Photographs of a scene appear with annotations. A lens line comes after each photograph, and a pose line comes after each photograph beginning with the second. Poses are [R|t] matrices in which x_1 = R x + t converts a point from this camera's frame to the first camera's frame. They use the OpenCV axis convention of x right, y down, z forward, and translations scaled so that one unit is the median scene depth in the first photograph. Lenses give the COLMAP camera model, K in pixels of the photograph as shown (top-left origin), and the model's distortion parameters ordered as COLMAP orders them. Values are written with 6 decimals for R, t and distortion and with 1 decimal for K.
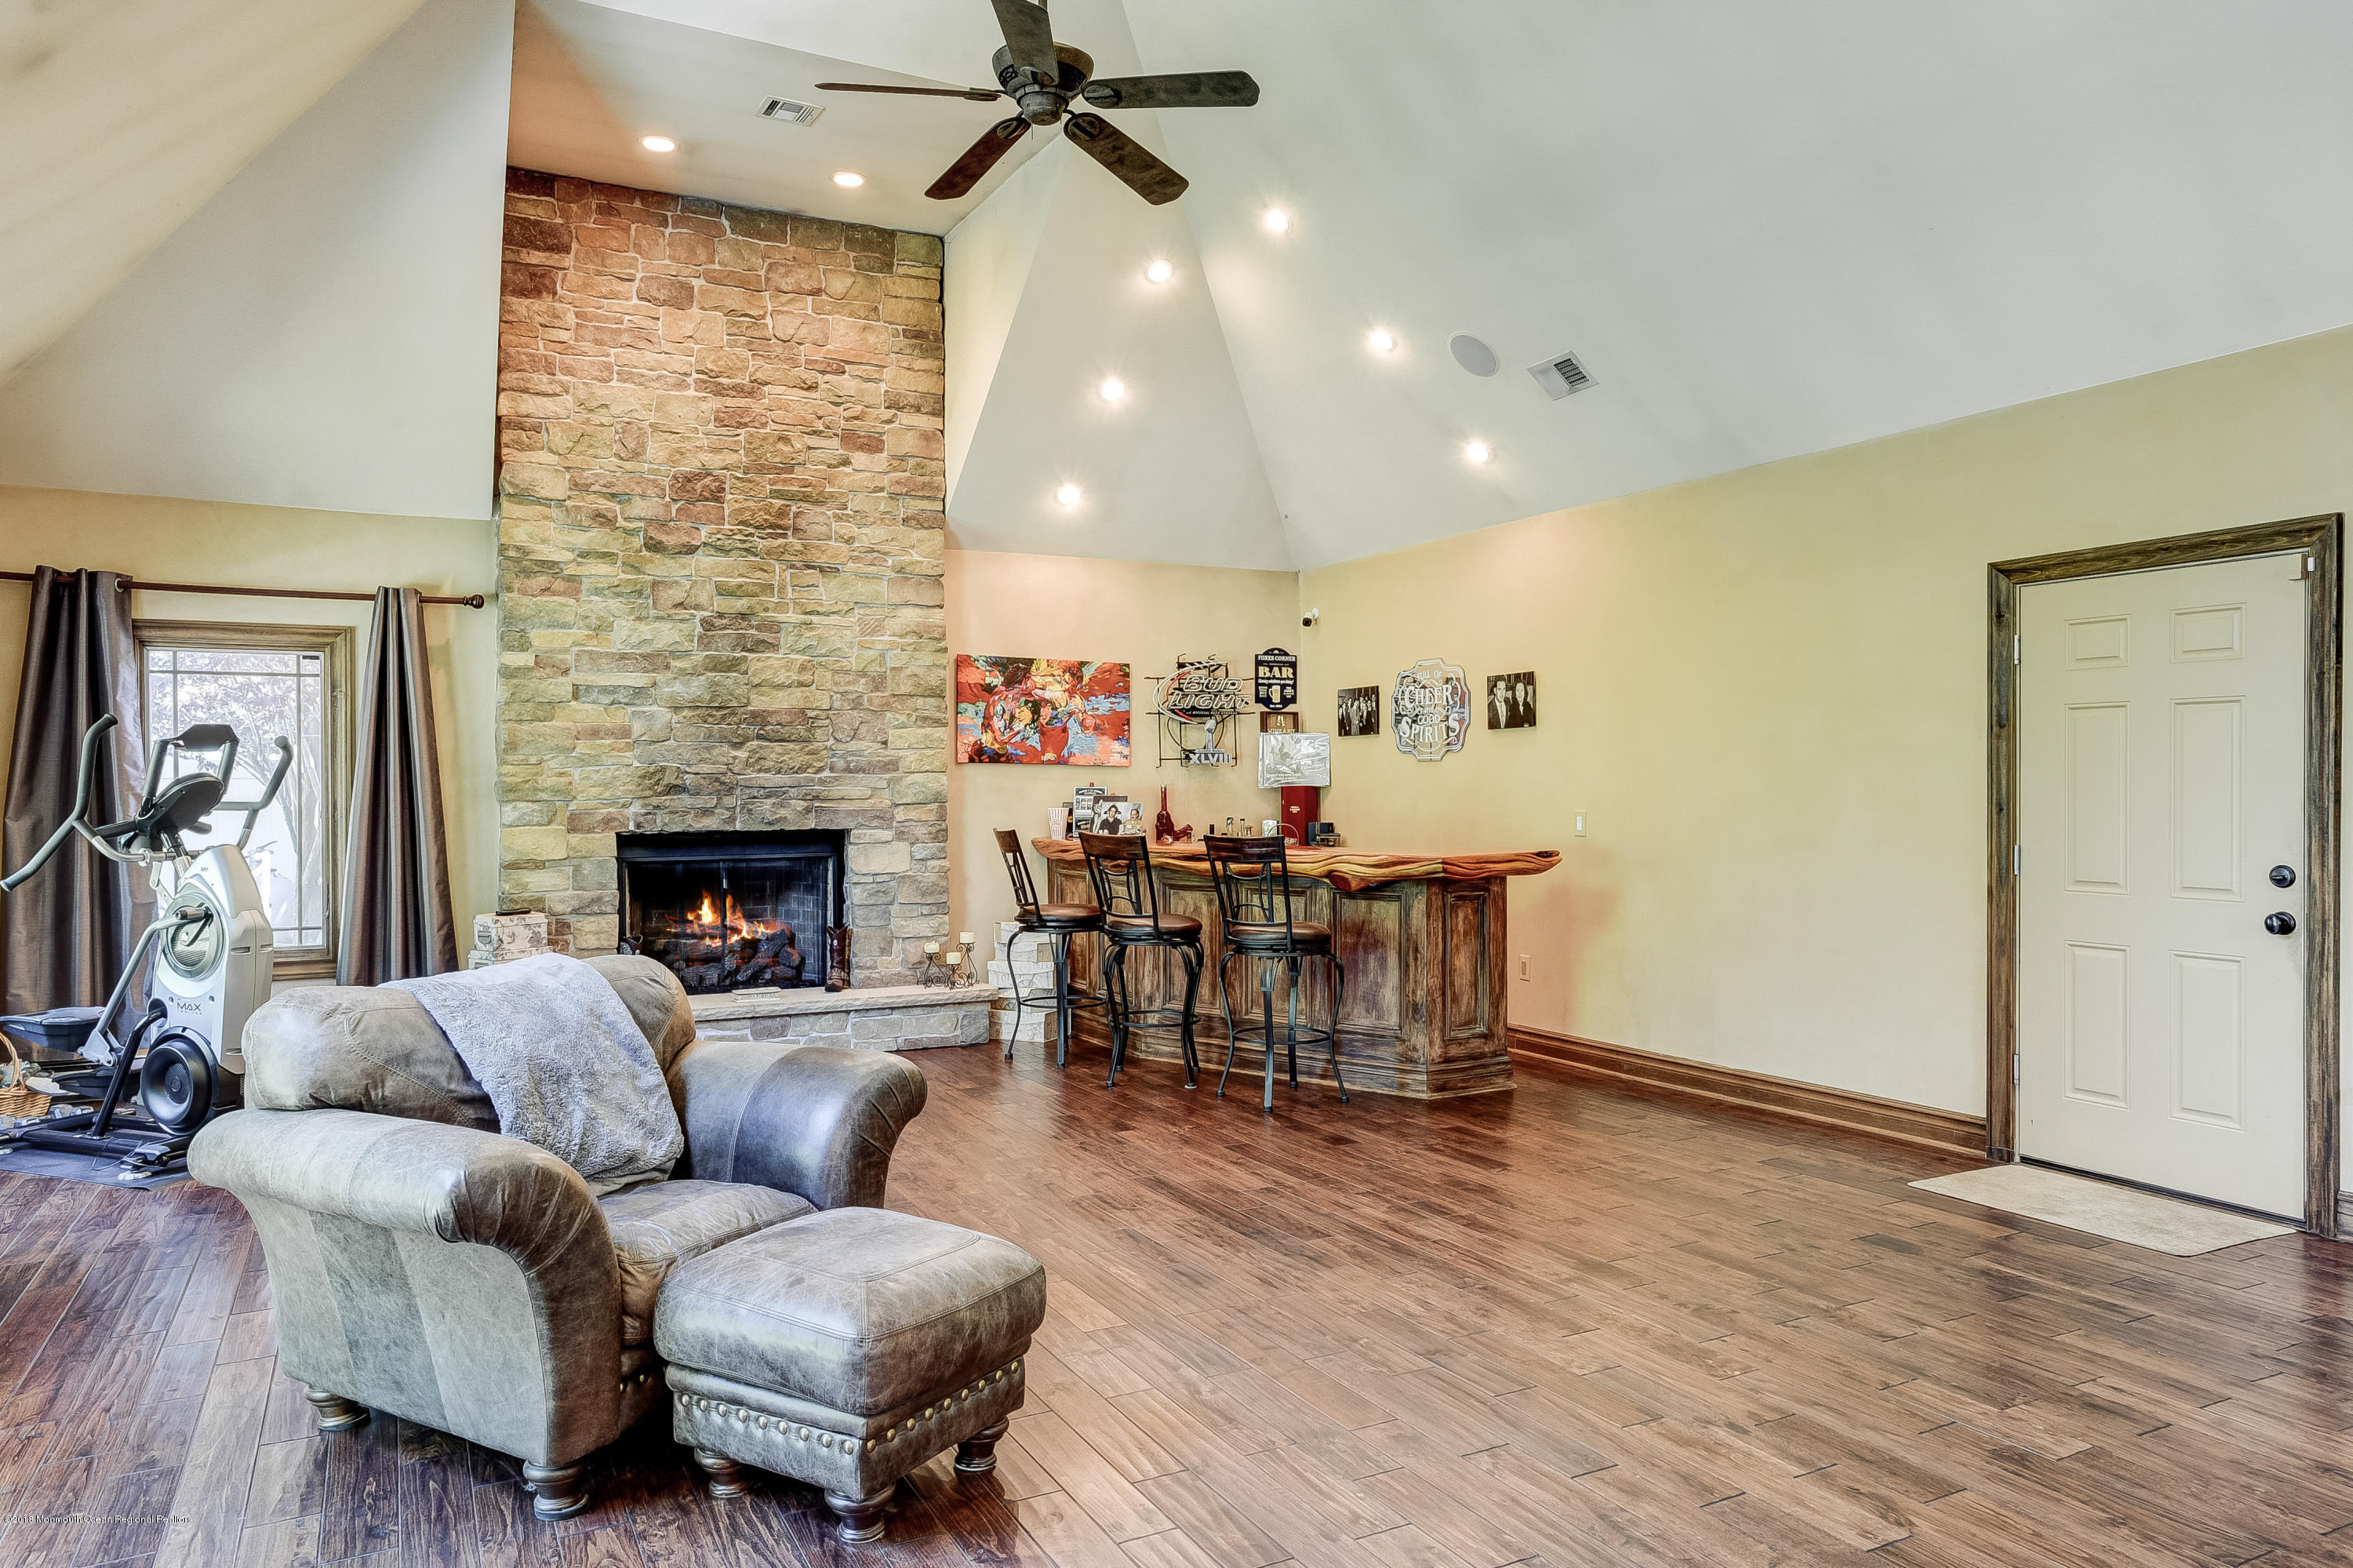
lens RADIAL K [[1560.7, 0, 1176.5], [0, 1560.7, 784.0], [0, 0, 1]] dist [0.001784, 0.000074]
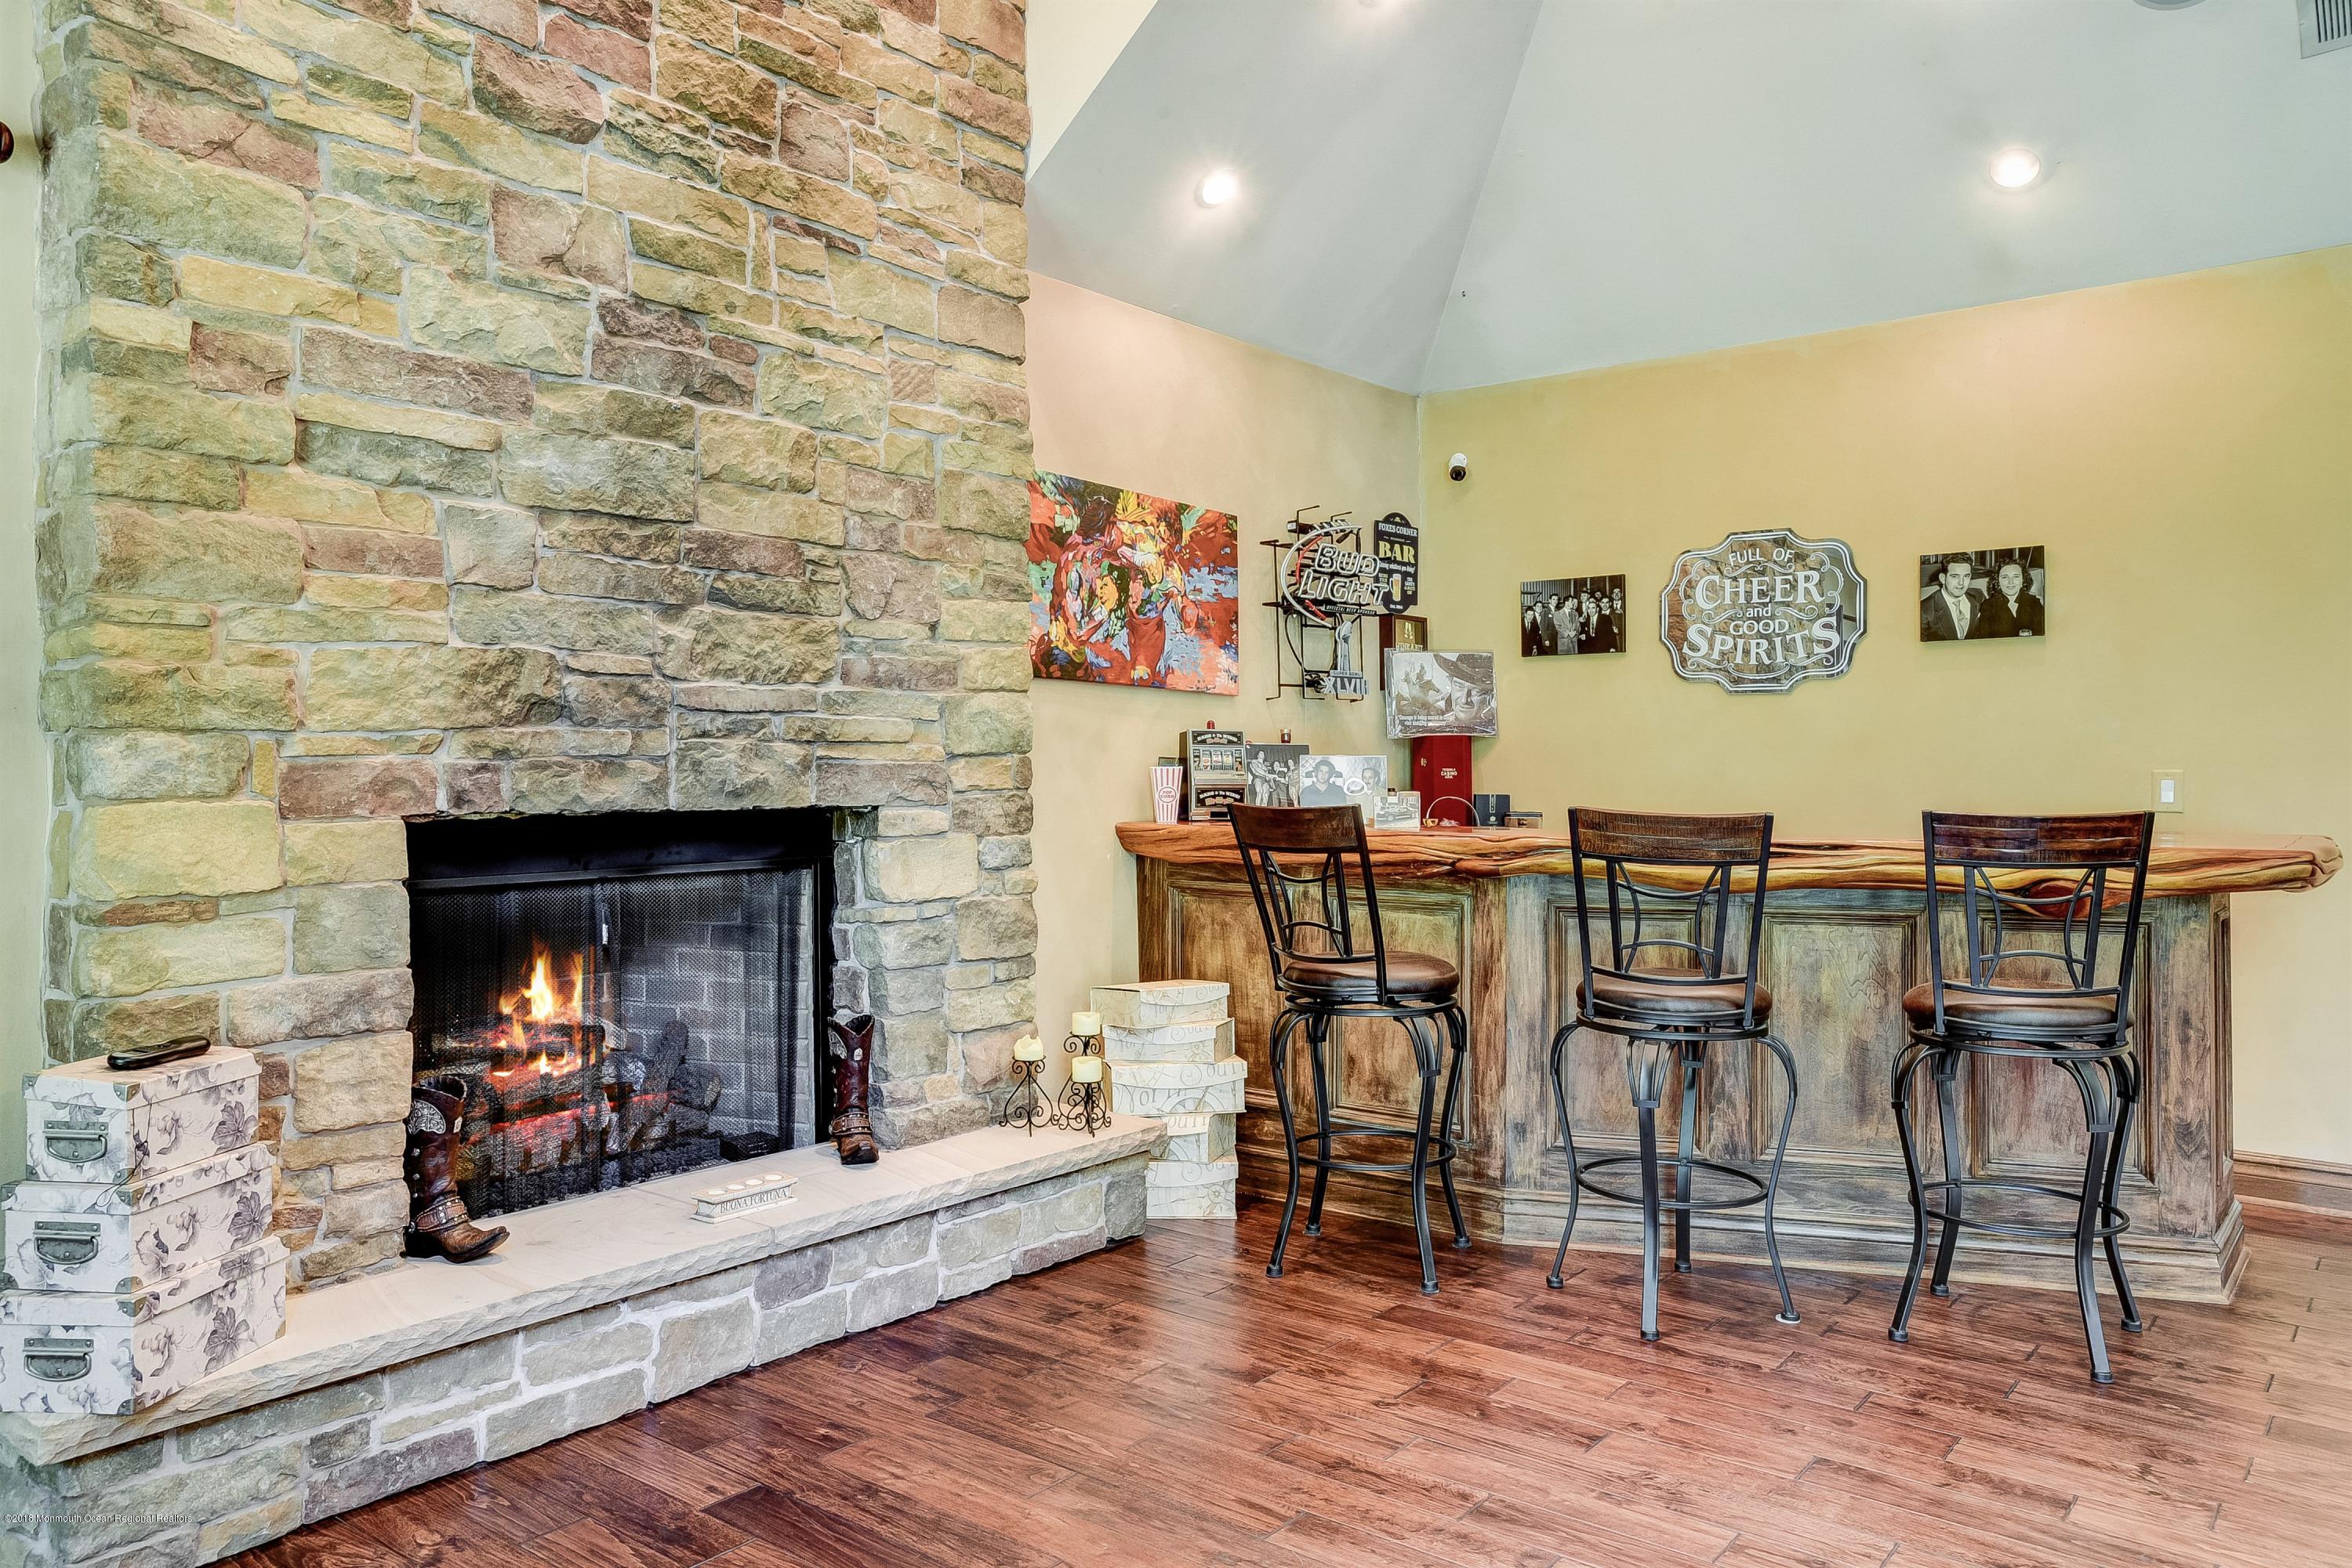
lens RADIAL K [[1640.1, 0, 1177.4], [0, 1640.1, 742.6], [0, 0, 1]] dist [-0.006752, 0.055579]
pose [[0.908923, 0.011795, 0.416797, -0.337587], [-0.006116, 0.999869, -0.014956, 0.016822], [-0.416919, 0.011045, 0.908877, 0.525376]]
